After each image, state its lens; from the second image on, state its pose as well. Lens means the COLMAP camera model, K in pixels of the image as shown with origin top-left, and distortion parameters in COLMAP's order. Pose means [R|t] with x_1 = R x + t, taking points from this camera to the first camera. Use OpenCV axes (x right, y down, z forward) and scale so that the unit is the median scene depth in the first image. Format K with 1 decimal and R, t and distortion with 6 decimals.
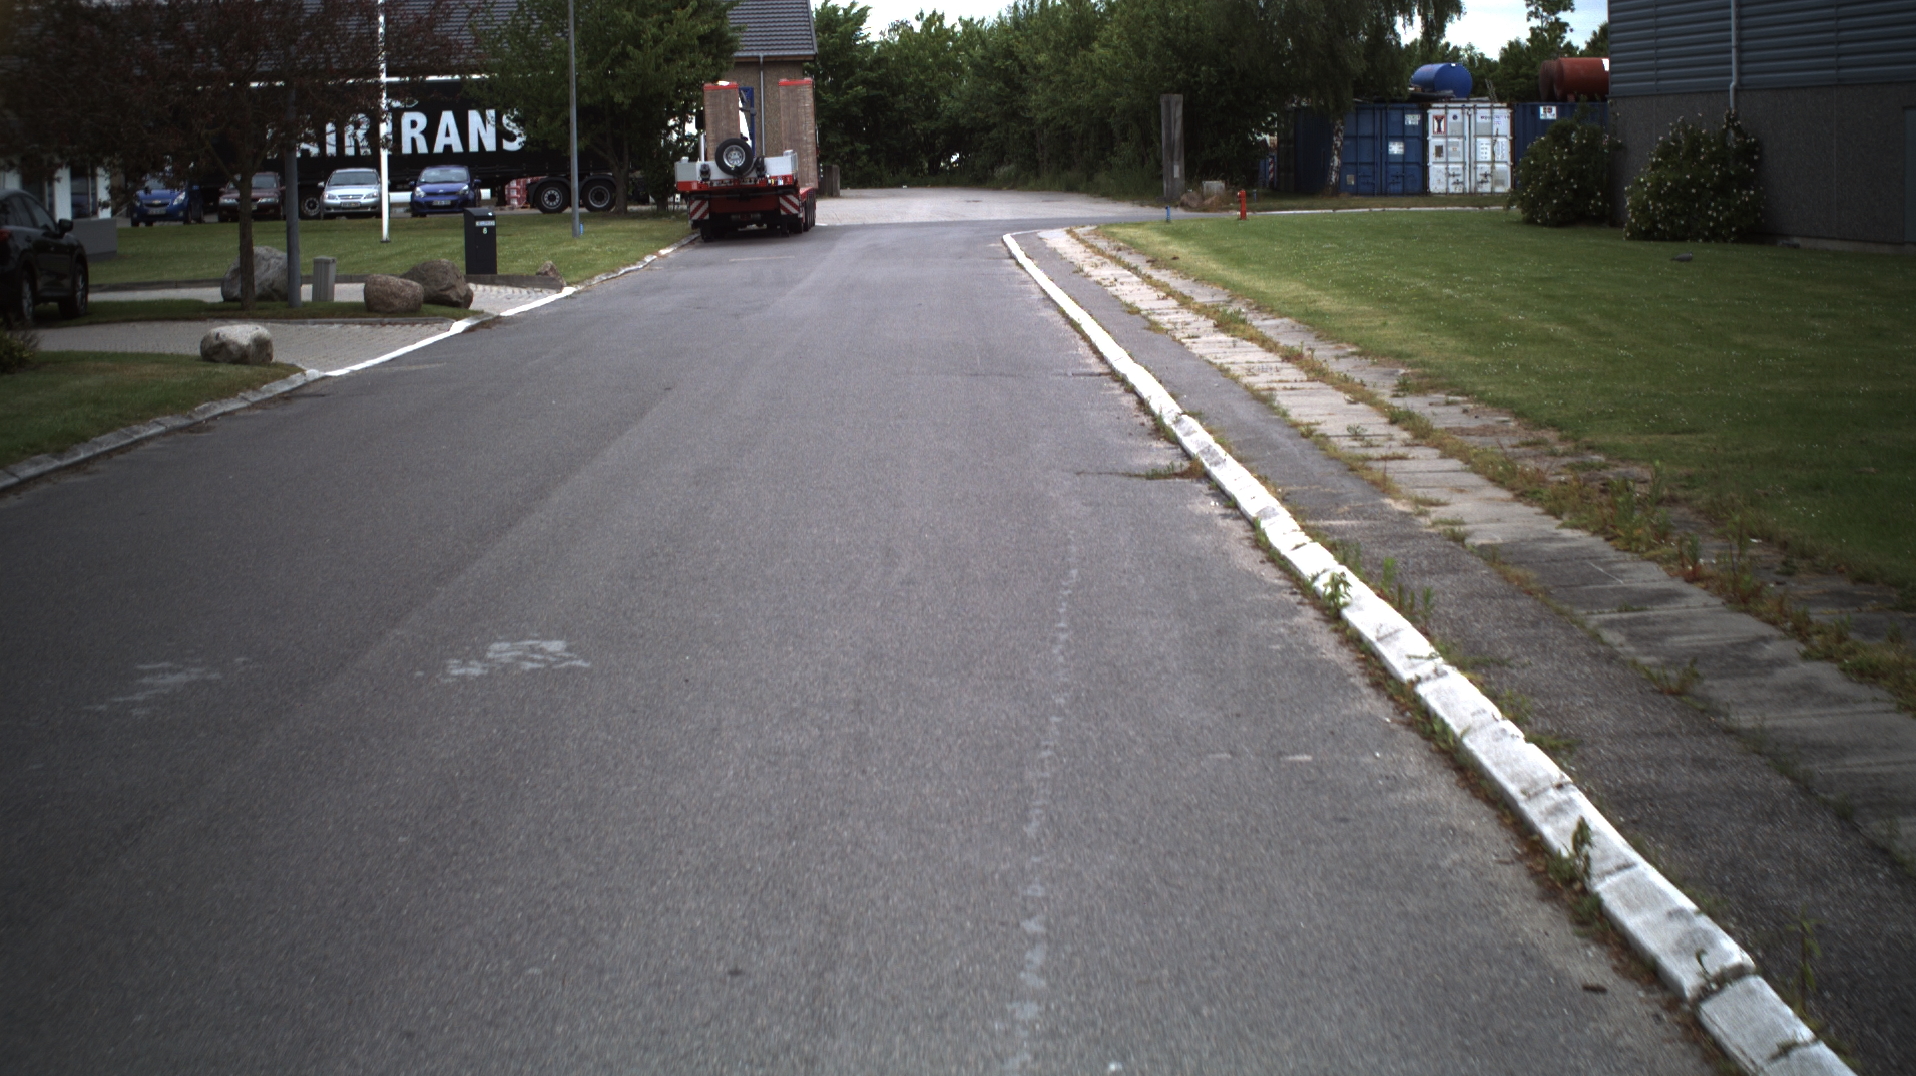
lens RADIAL K [[3723.6, 0, 958.0], [0, 3723.6, 538.0], [0, 0, 1]] dist [-0.304736, 0.344018]
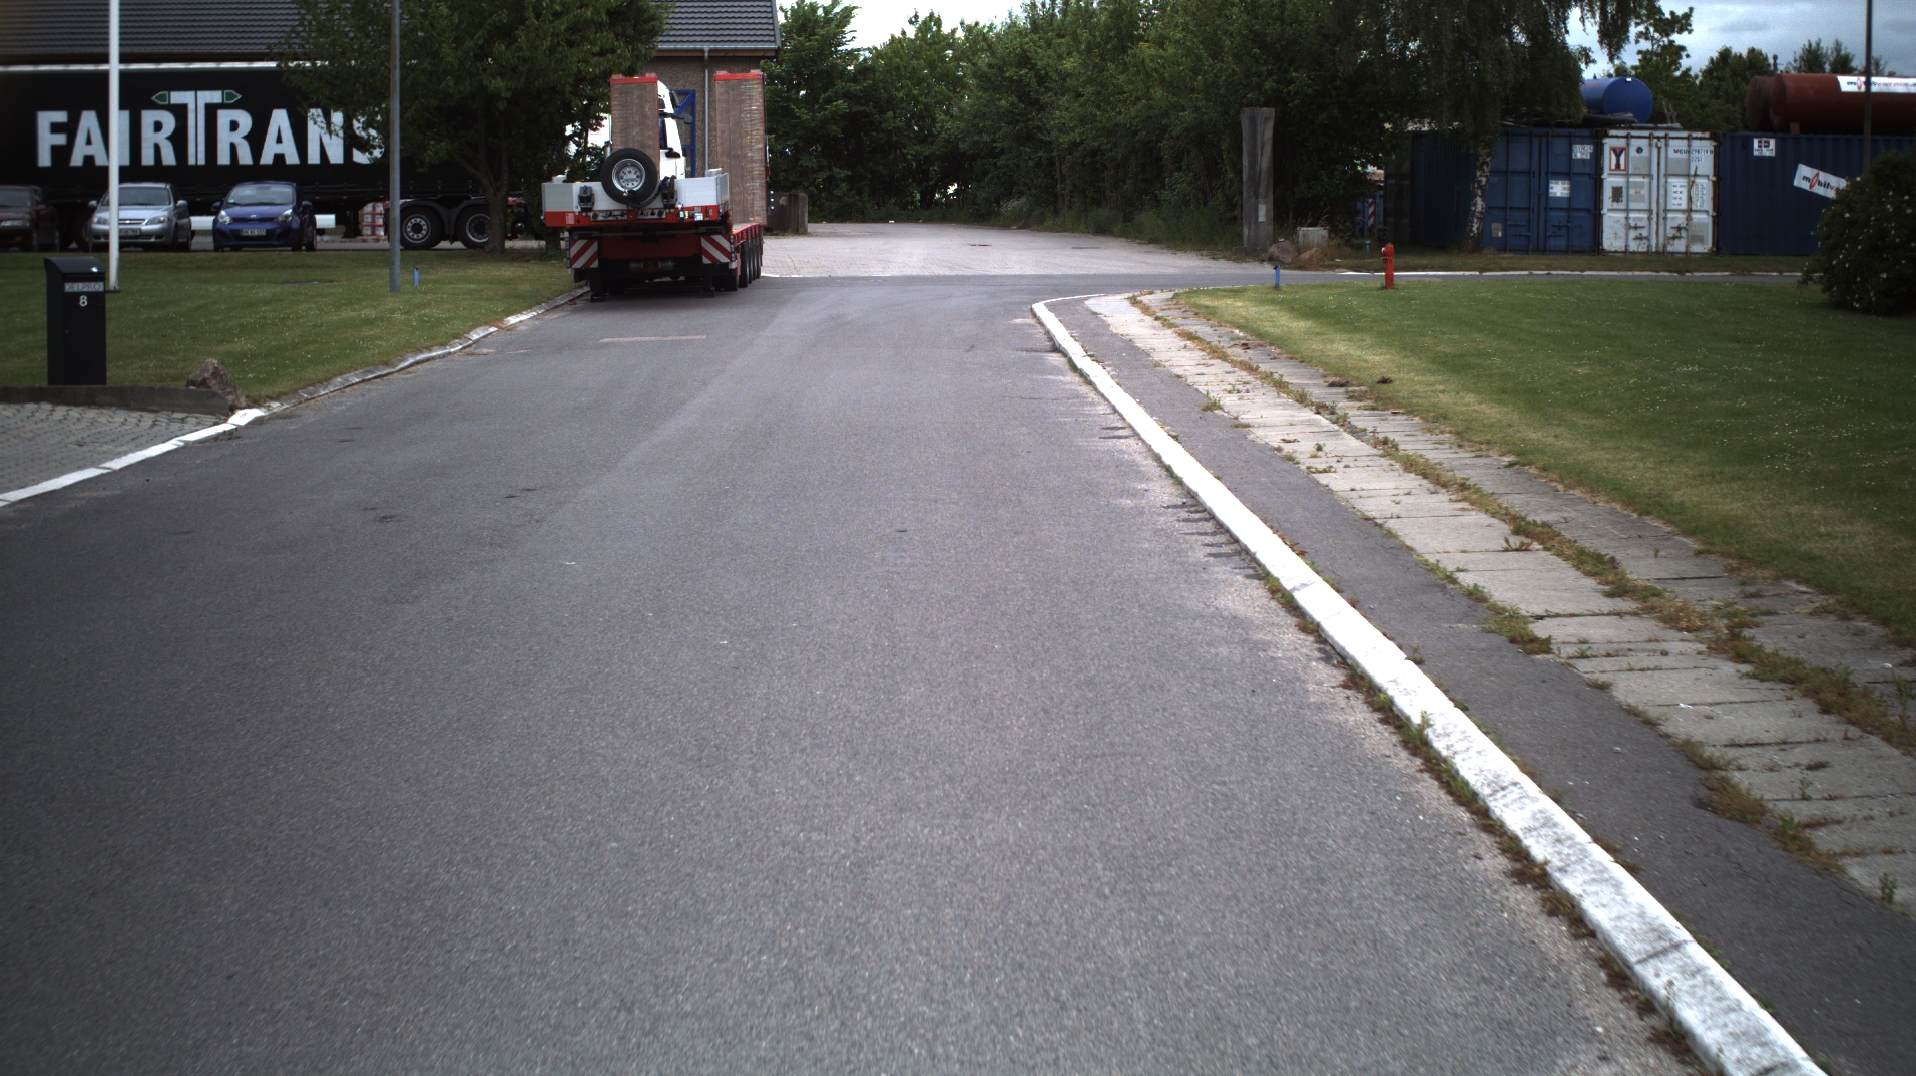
lens RADIAL K [[3723.6, 0, 958.0], [0, 3723.6, 538.0], [0, 0, 1]] dist [-0.304736, 0.344018]
pose [[0.999712, 0.023520, 0.004689, -0.002856], [-0.023478, 0.999685, -0.008831, -0.028228], [-0.004895, 0.008718, 0.999950, 0.282973]]
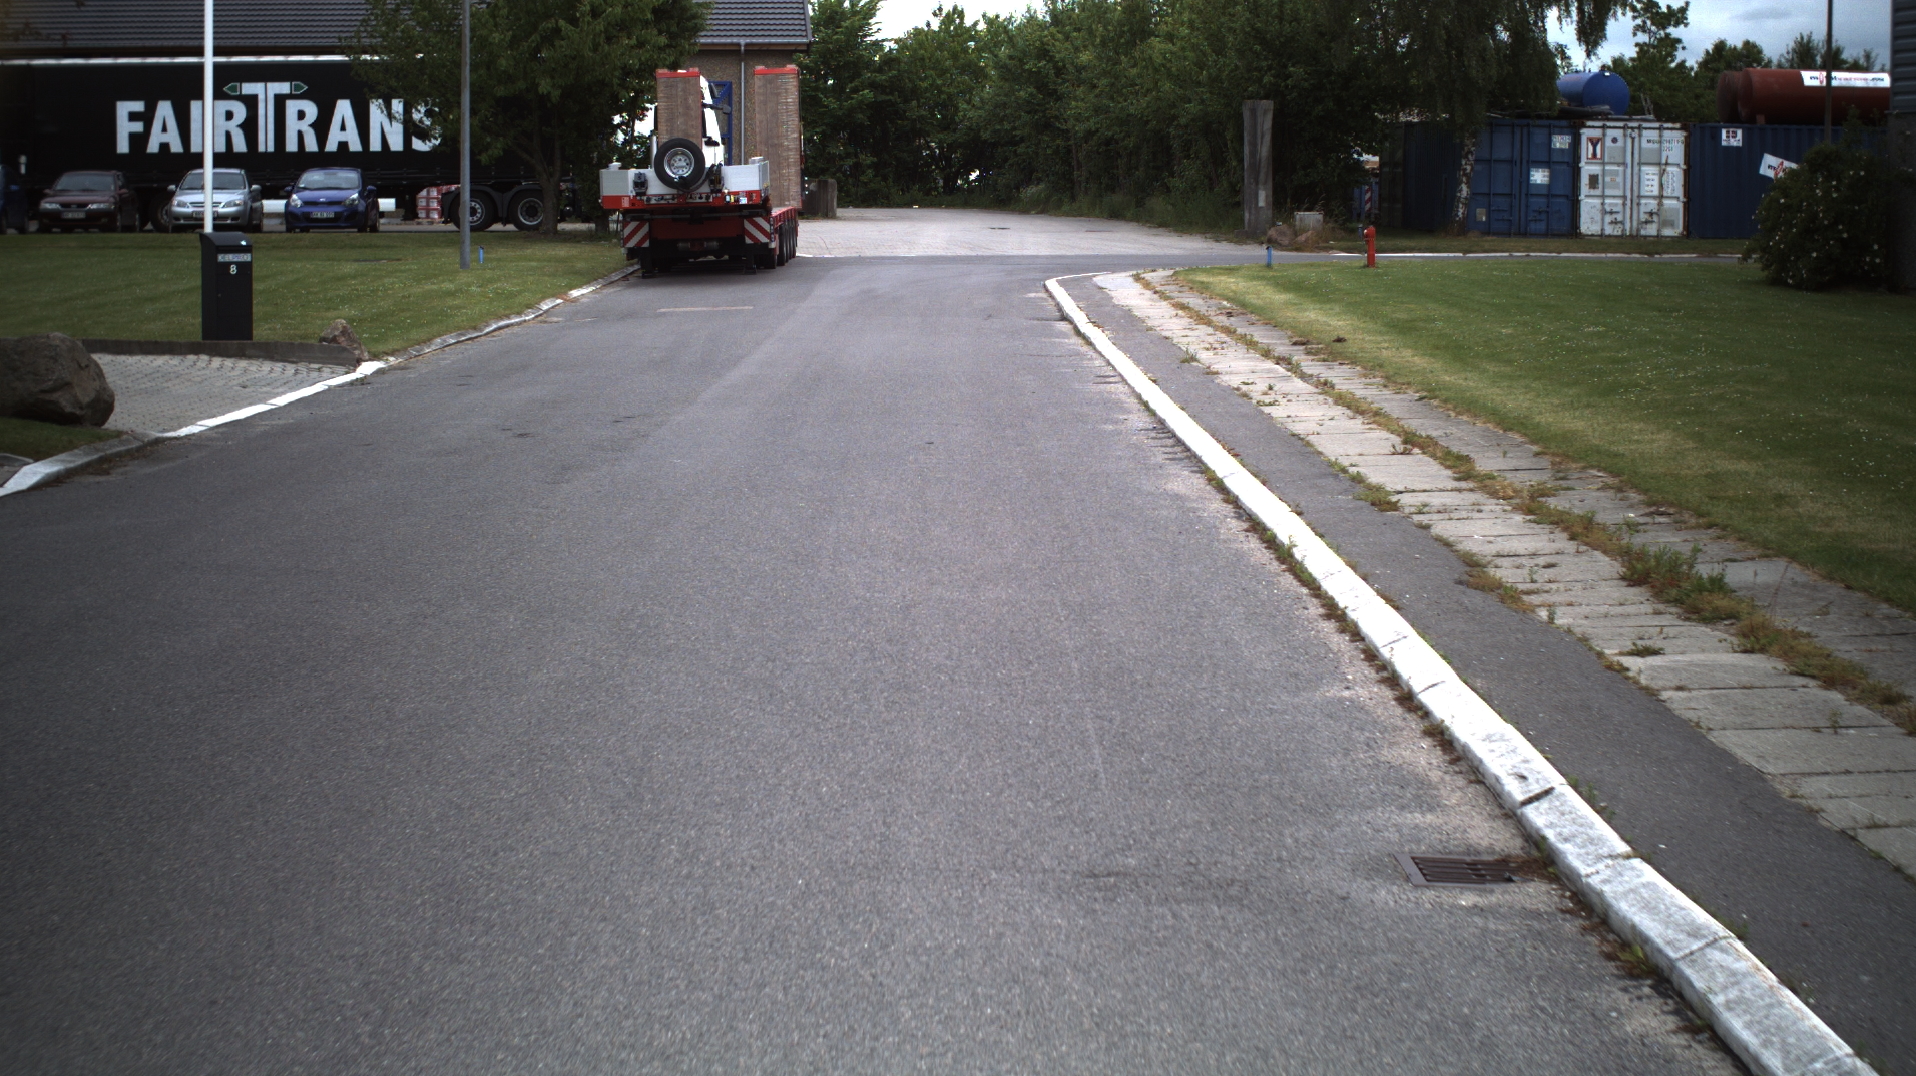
lens RADIAL K [[3723.6, 0, 958.0], [0, 3723.6, 538.0], [0, 0, 1]] dist [-0.304736, 0.344018]
pose [[0.999674, 0.025516, -0.001145, -0.002544], [-0.025521, 0.999662, -0.004976, -0.022509], [0.001017, 0.005003, 0.999987, 0.226339]]
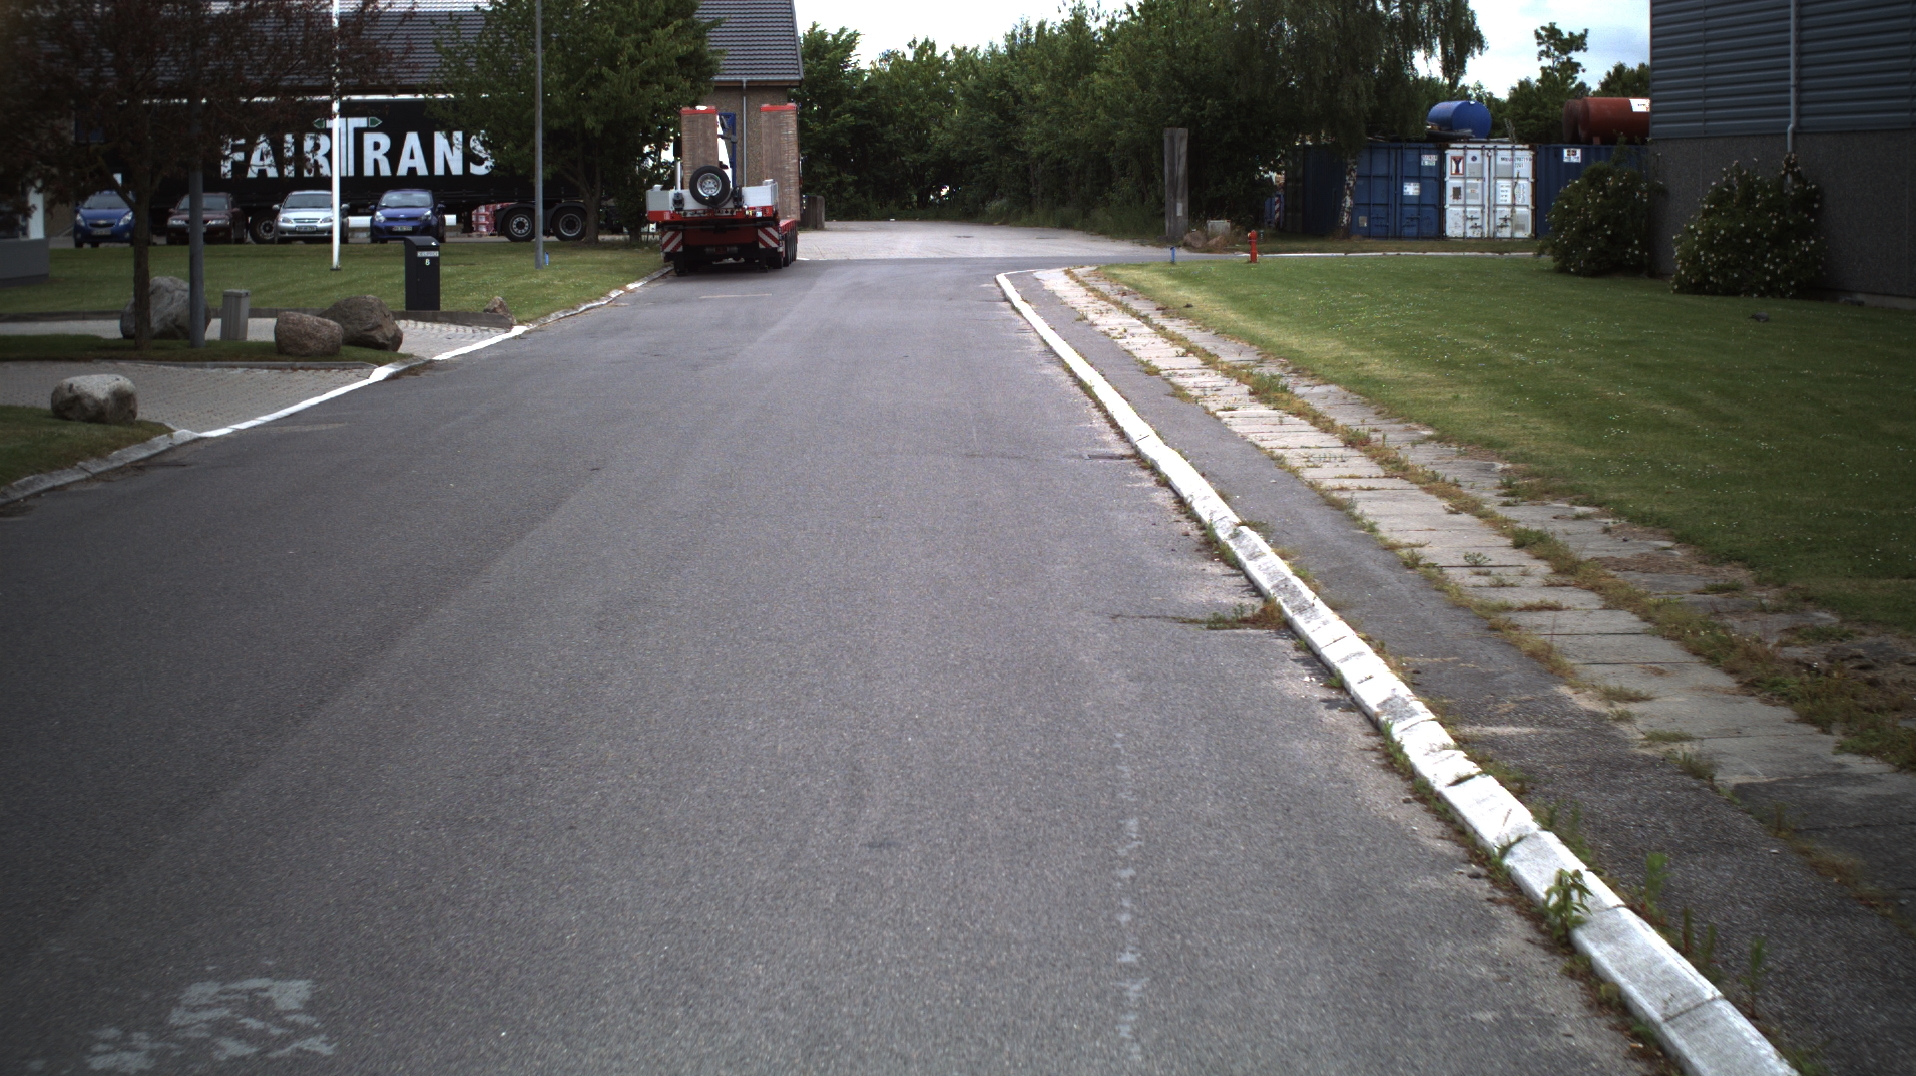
lens RADIAL K [[3723.6, 0, 958.0], [0, 3723.6, 538.0], [0, 0, 1]] dist [-0.304736, 0.344018]
pose [[0.999830, 0.017813, 0.004712, -0.000626], [-0.017771, 0.999802, -0.008913, -0.005810], [-0.004870, 0.008828, 0.999949, 0.056322]]
